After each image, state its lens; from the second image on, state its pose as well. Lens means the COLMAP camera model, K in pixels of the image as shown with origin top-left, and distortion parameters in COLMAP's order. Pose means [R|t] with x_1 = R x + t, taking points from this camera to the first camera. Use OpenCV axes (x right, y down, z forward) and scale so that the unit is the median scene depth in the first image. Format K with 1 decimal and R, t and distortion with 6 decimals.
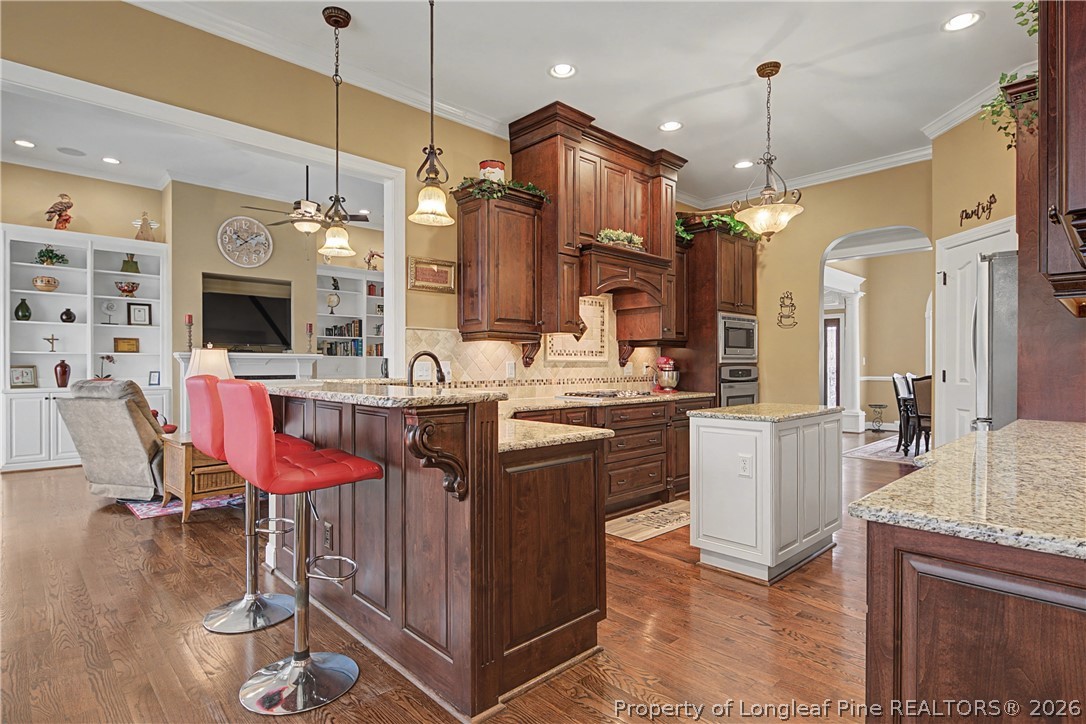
lens RADIAL K [[573.7, 0, 543.0], [0, 573.7, 366.9], [0, 0, 1]] dist [0.003998, 0.001717]
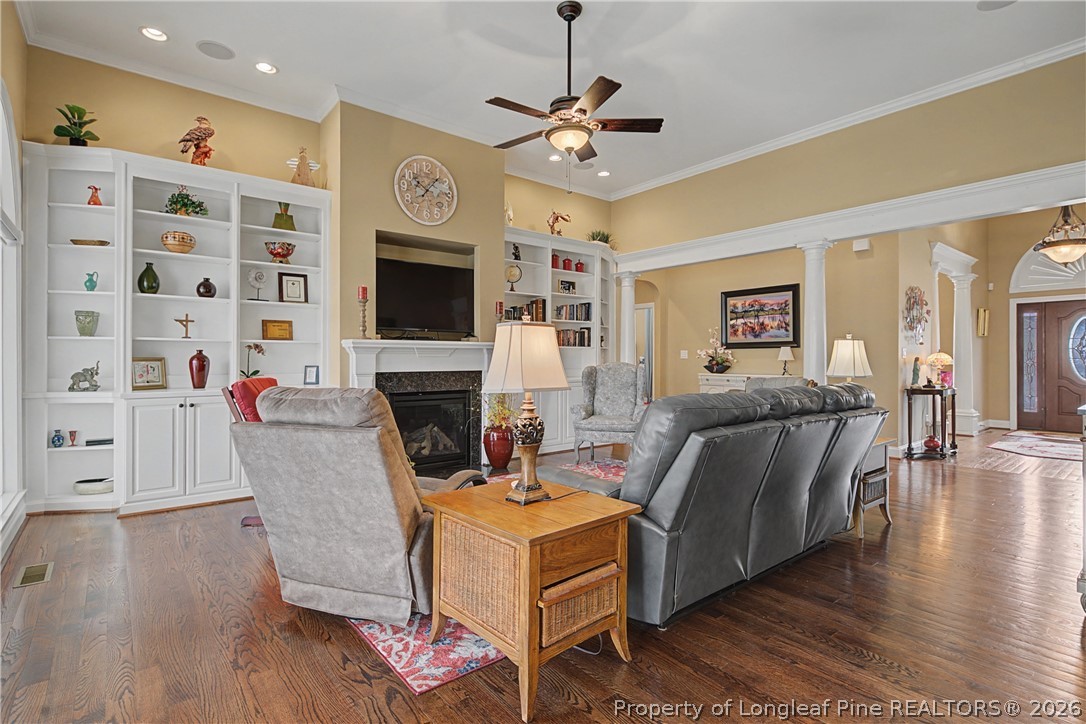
lens RADIAL K [[536.4, 0, 541.0], [0, 536.4, 355.6], [0, 0, 1]] dist [0.006731, -0.003157]
pose [[0.997126, 0.000135, -0.075763, -0.360100], [-0.000566, 0.999984, -0.005667, -0.001520], [0.075761, 0.005693, 0.997110, 0.366684]]
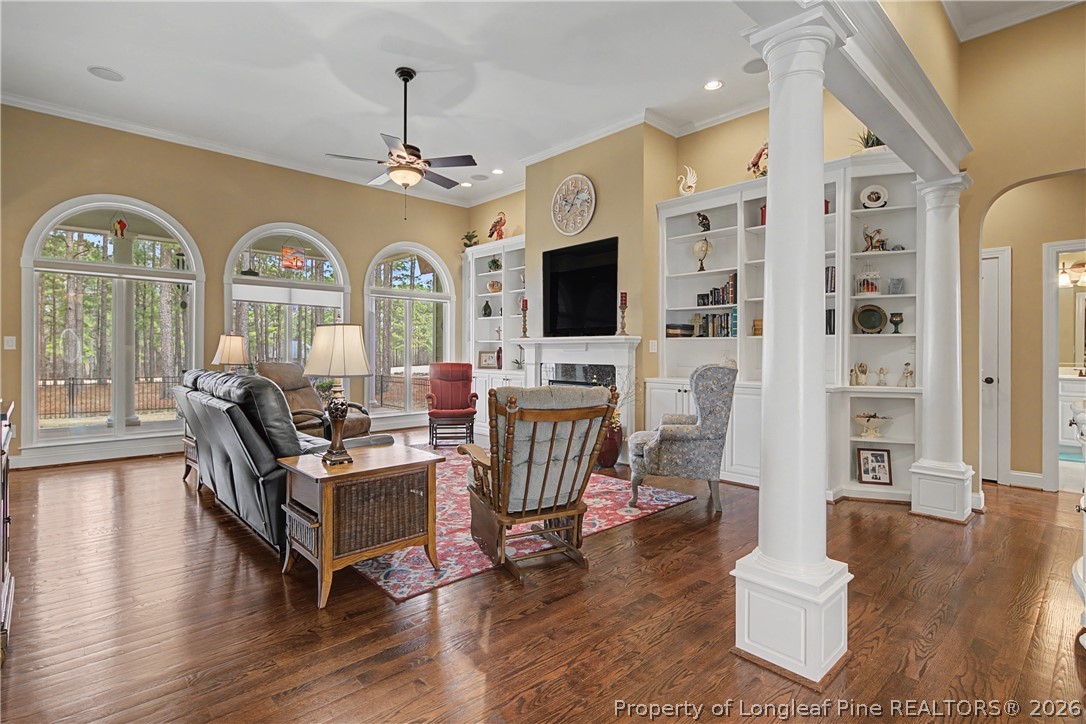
lens RADIAL K [[536.4, 0, 539.3], [0, 536.4, 354.7], [0, 0, 1]] dist [0.006731, -0.003157]
pose [[-0.032127, 0.005768, -0.999467, 0.306649], [-0.006863, 0.999958, 0.005991, -0.002803], [0.999460, 0.007052, -0.032086, 1.106472]]
